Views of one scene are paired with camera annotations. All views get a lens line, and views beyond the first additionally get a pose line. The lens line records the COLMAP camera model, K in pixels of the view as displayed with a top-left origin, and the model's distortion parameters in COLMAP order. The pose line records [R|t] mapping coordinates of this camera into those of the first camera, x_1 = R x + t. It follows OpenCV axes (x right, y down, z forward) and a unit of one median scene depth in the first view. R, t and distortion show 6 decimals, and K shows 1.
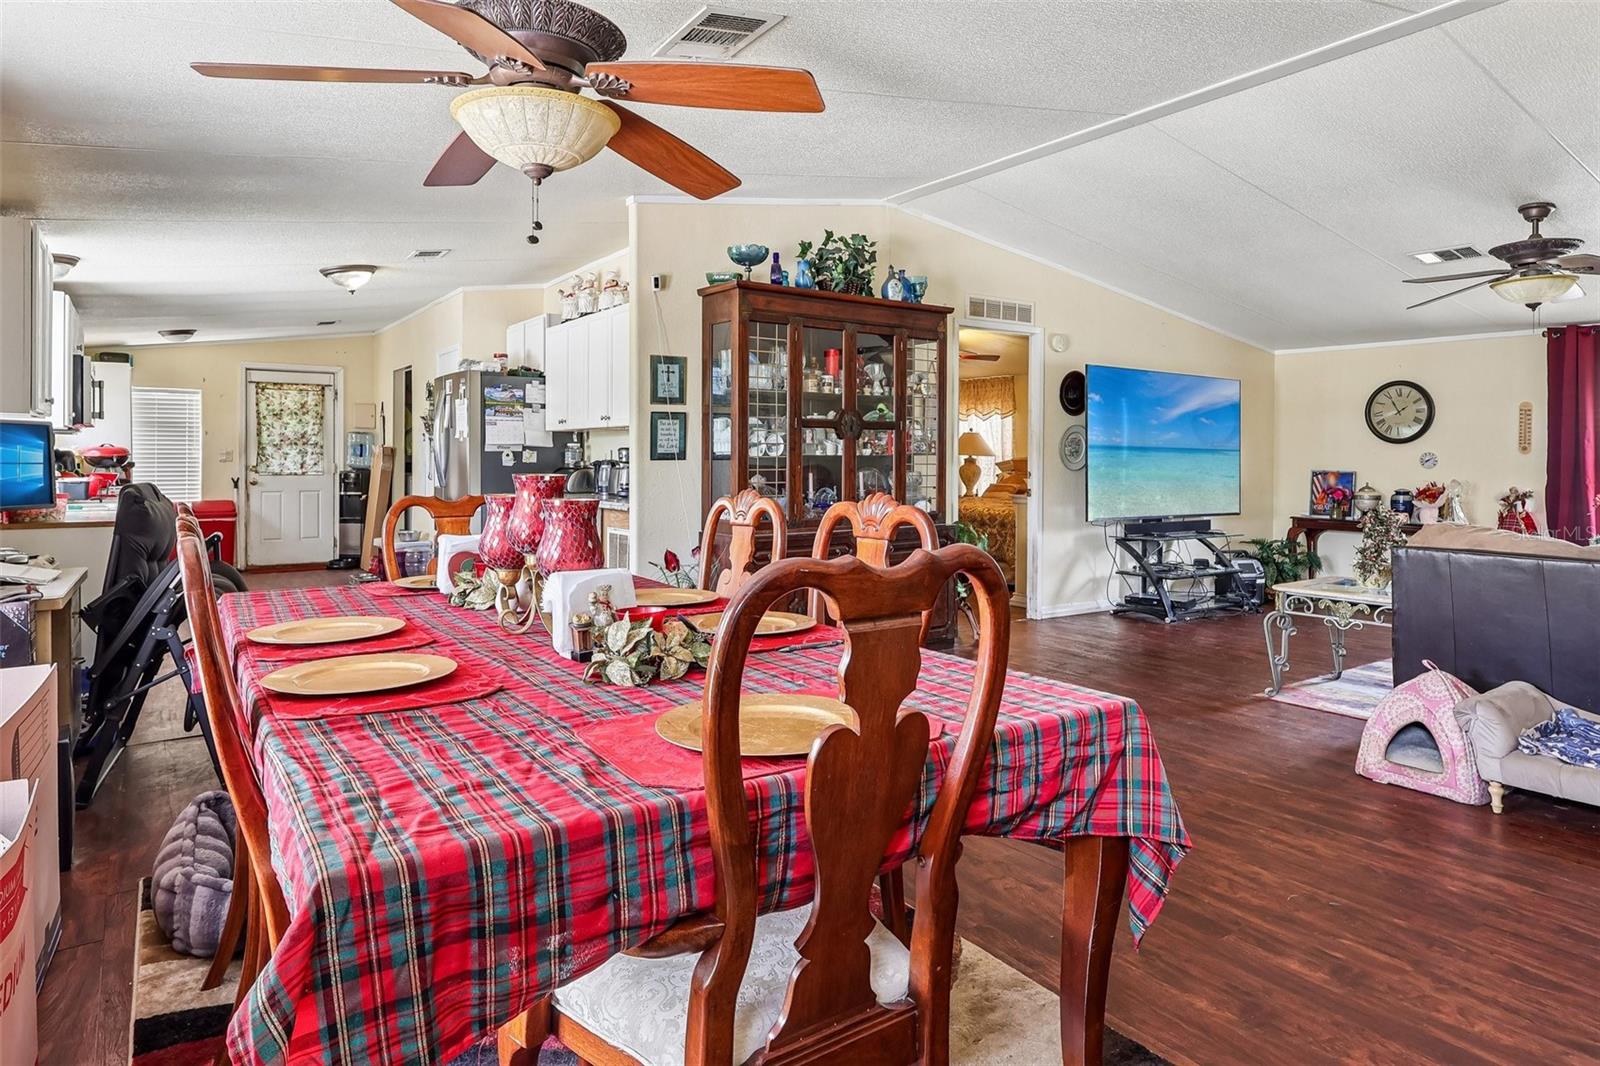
lens RADIAL K [[946.2, 0, 798.0], [0, 946.2, 466.4], [0, 0, 1]] dist [-0.000984, -0.001015]
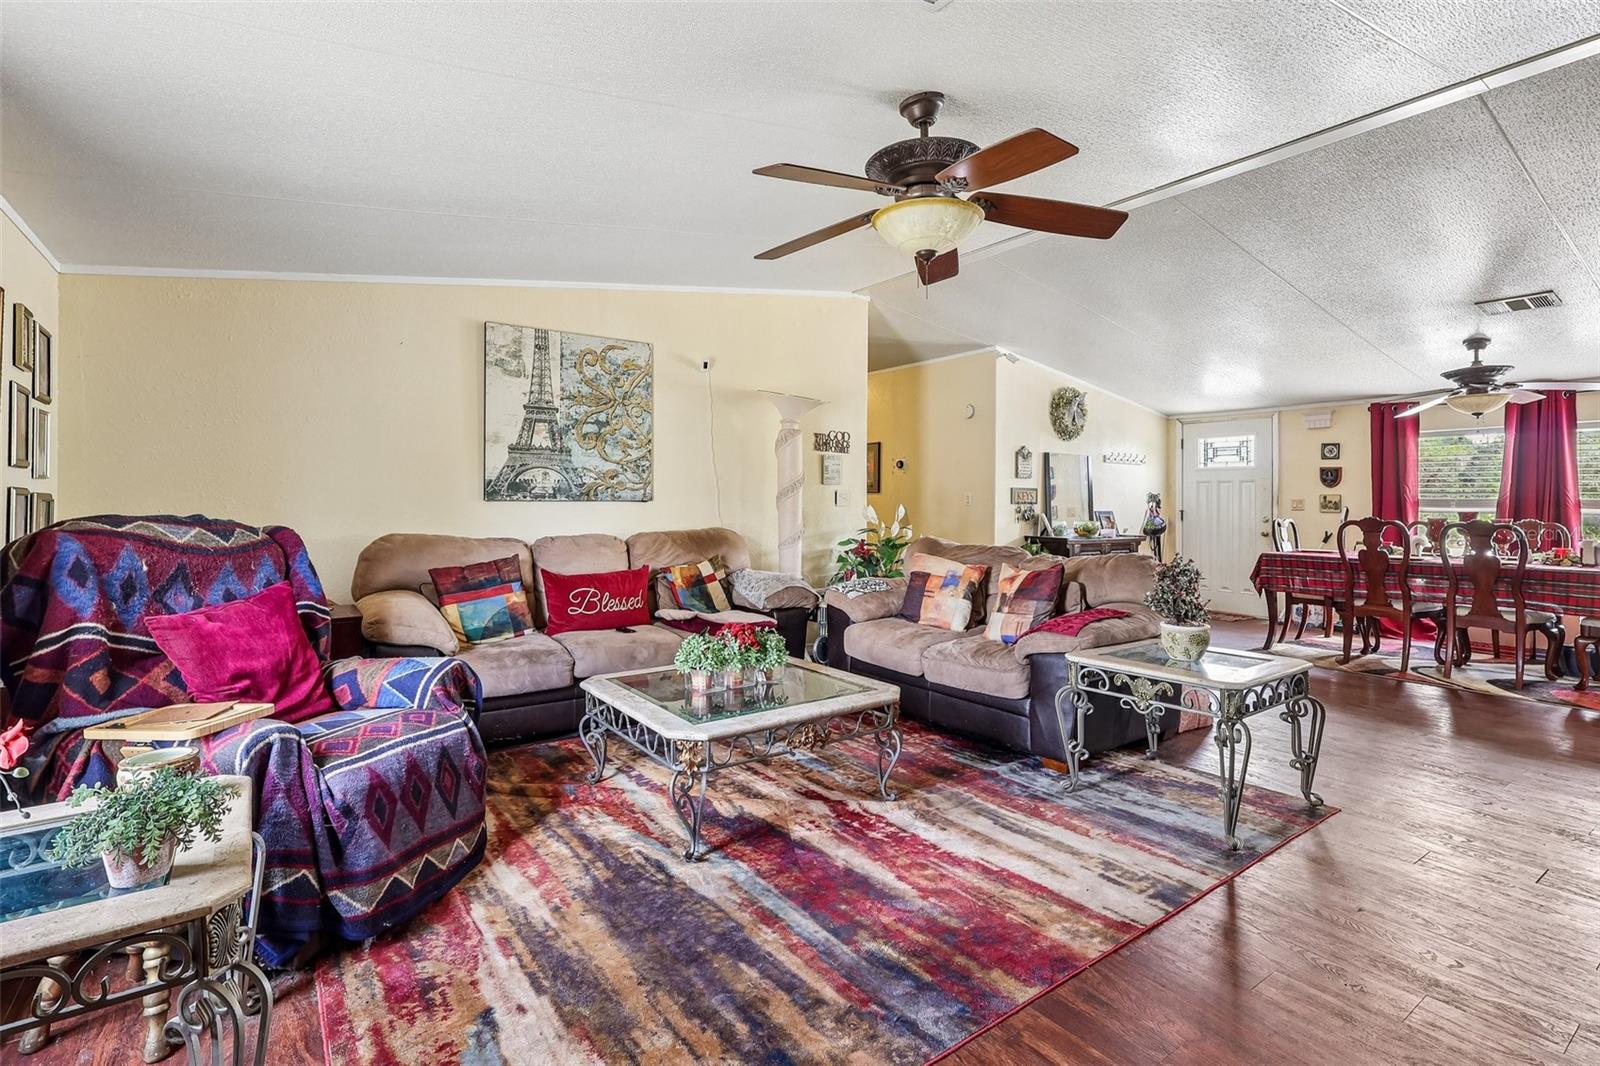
lens RADIAL K [[760.7, 0, 799.6], [0, 760.7, 481.6], [0, 0, 1]] dist [-0.000397, -0.000371]
pose [[-0.999913, -0.008380, -0.010201, 0.625292], [-0.008101, 0.999601, -0.027069, -0.001245], [0.010424, -0.026984, -0.999582, 1.087635]]
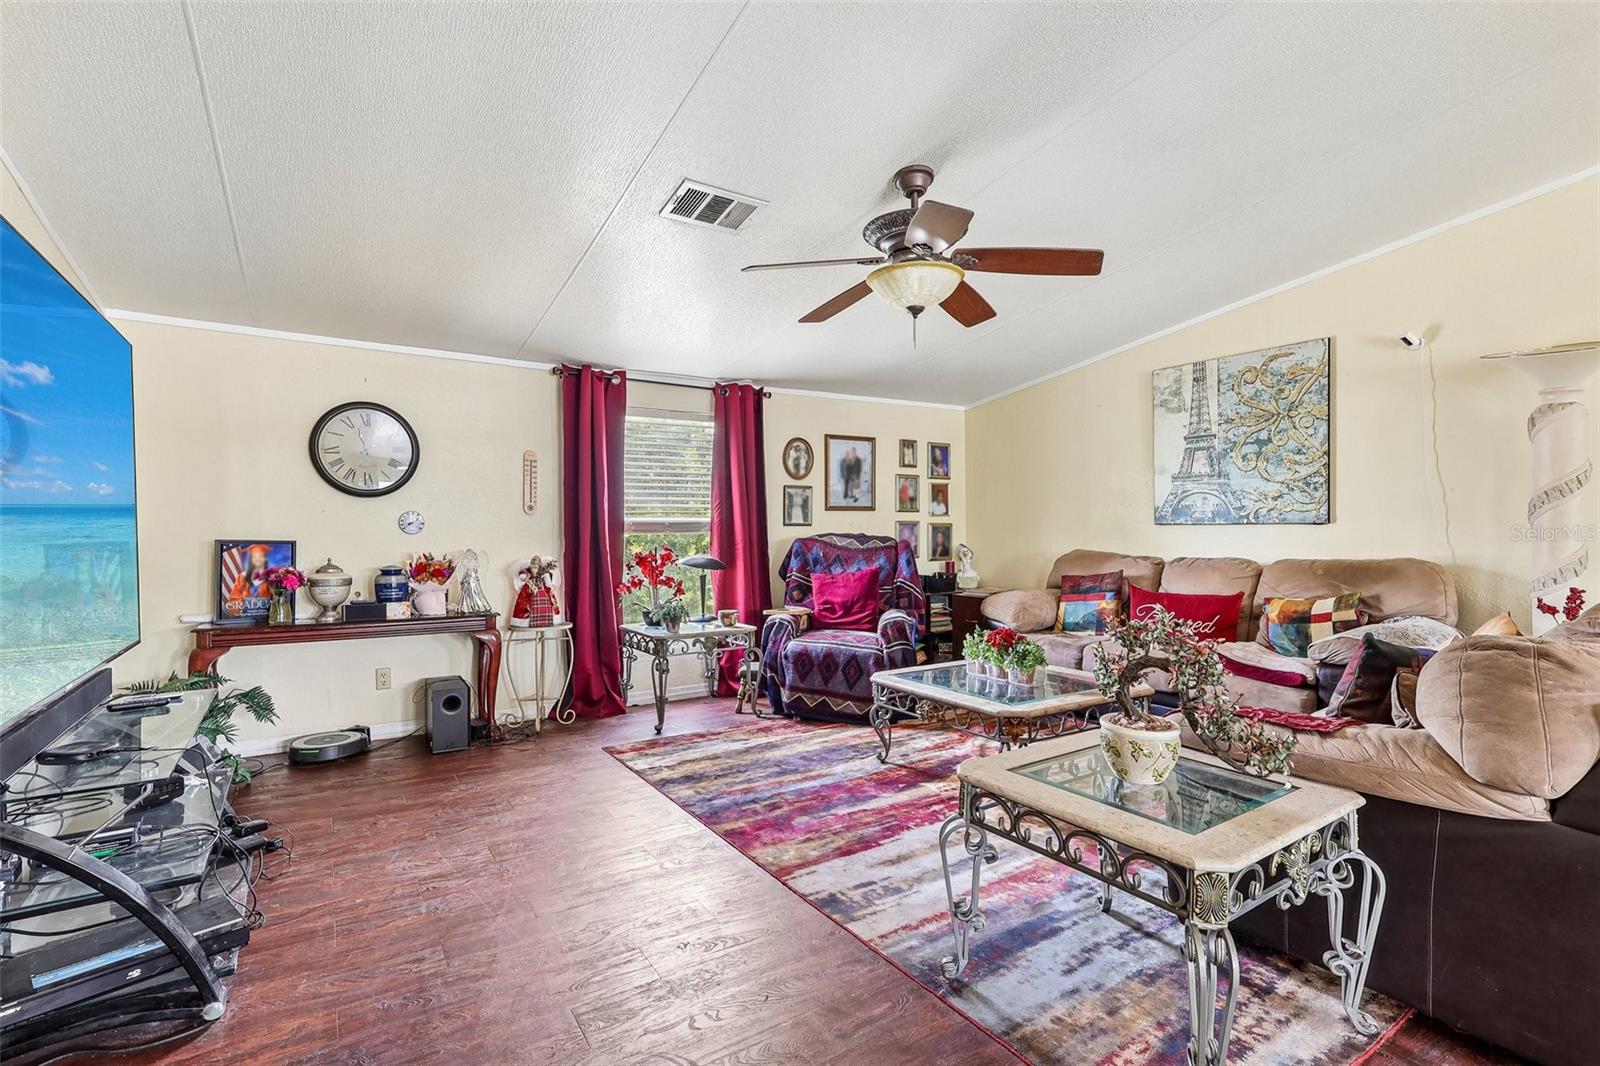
lens RADIAL K [[745.1, 0, 800.0], [0, 745.1, 533.0], [0, 0, 1]] dist [0.000050, 0.000099]
pose [[0.037182, -0.015568, 0.999187, 0.142618], [0.006713, 0.999860, 0.015328, -0.005605], [-0.999286, 0.006137, 0.037281, 0.768886]]
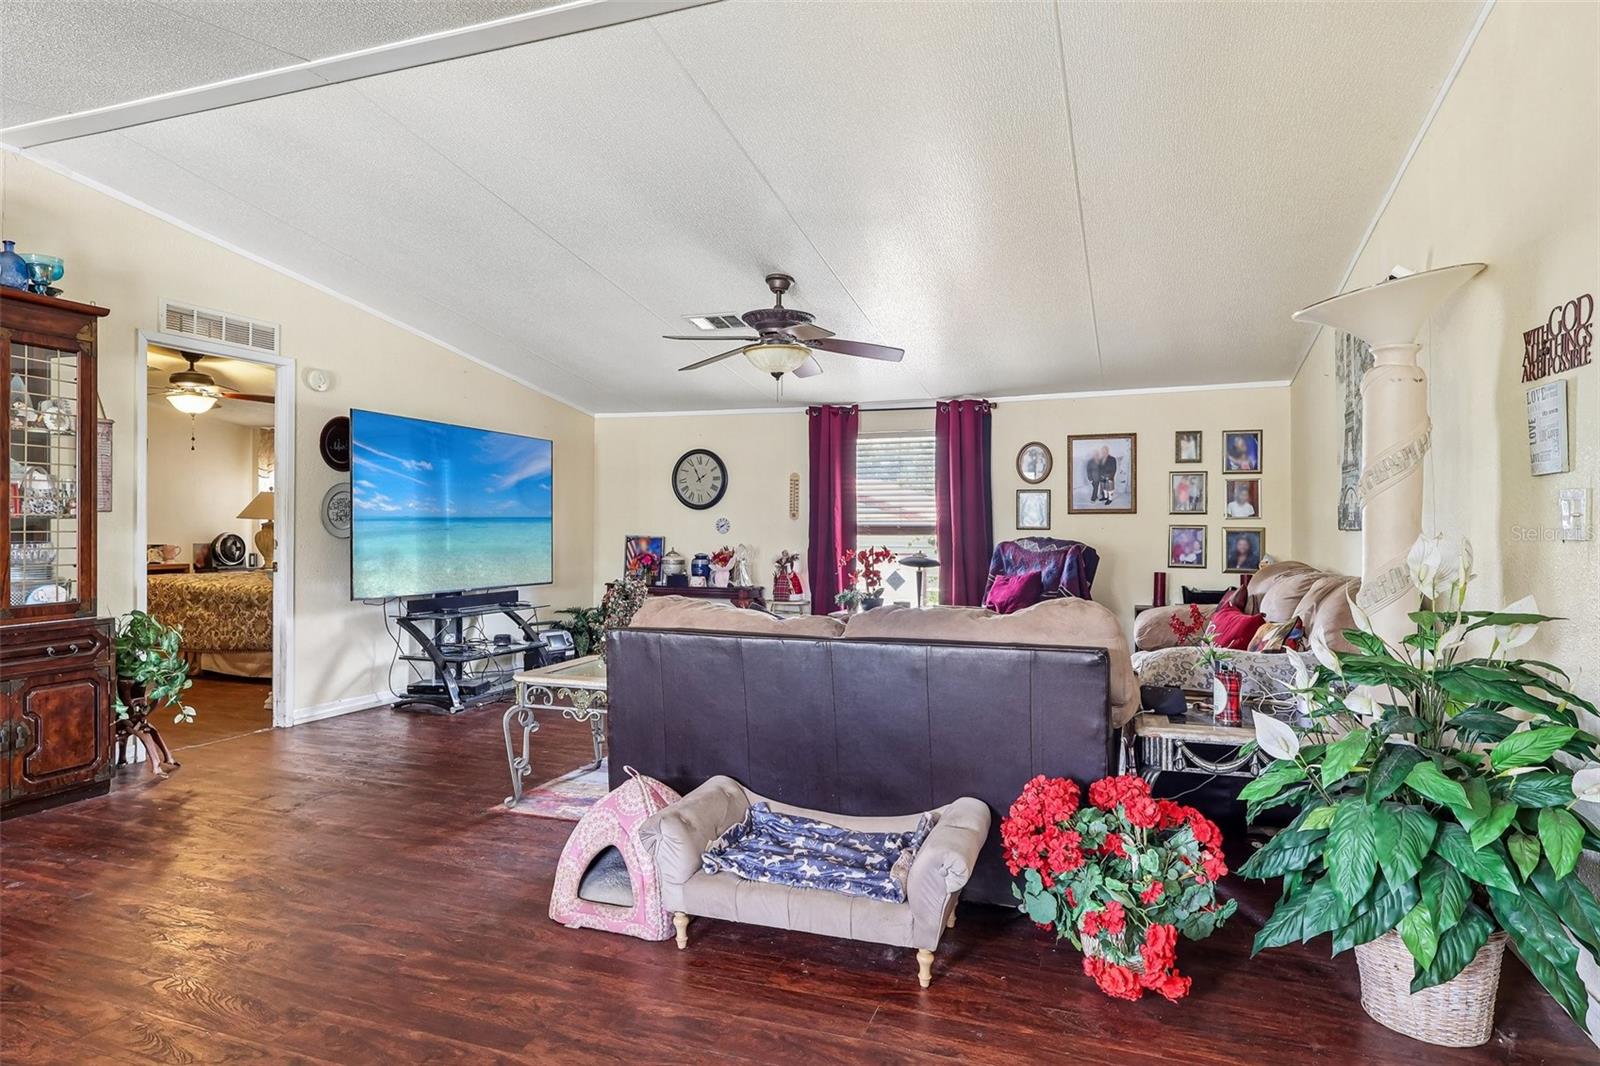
lens RADIAL K [[924.0, 0, 800.0], [0, 924.0, 533.0], [0, 0, 1]] dist [-0.000771, -0.000389]
pose [[0.816646, -0.004798, 0.577119, 0.158083], [0.003727, 0.999988, 0.003040, -0.001266], [-0.577127, -0.000331, 0.816654, 0.121240]]
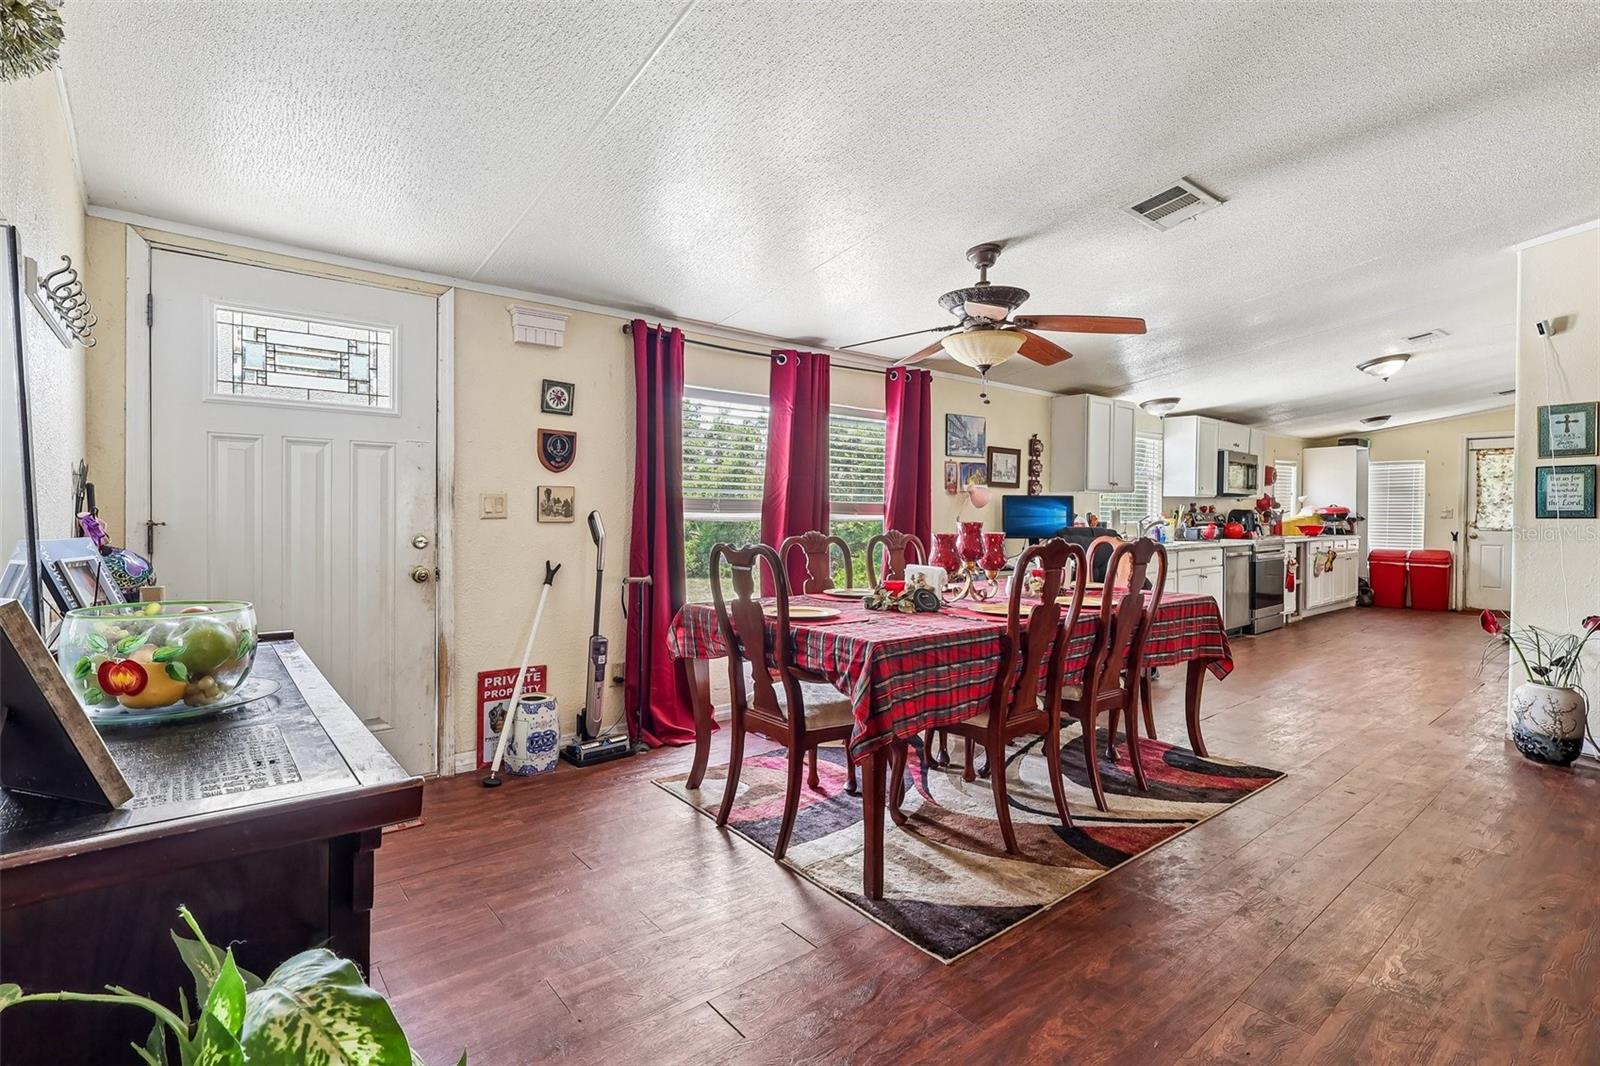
lens RADIAL K [[743.9, 0, 800.3], [0, 743.9, 510.7], [0, 0, 1]] dist [0.000161, -0.000004]
pose [[0.073285, -0.001019, -0.997311, 0.393180], [-0.013514, 0.999907, -0.002015, -0.002342], [0.997219, 0.013626, 0.073264, 0.162237]]
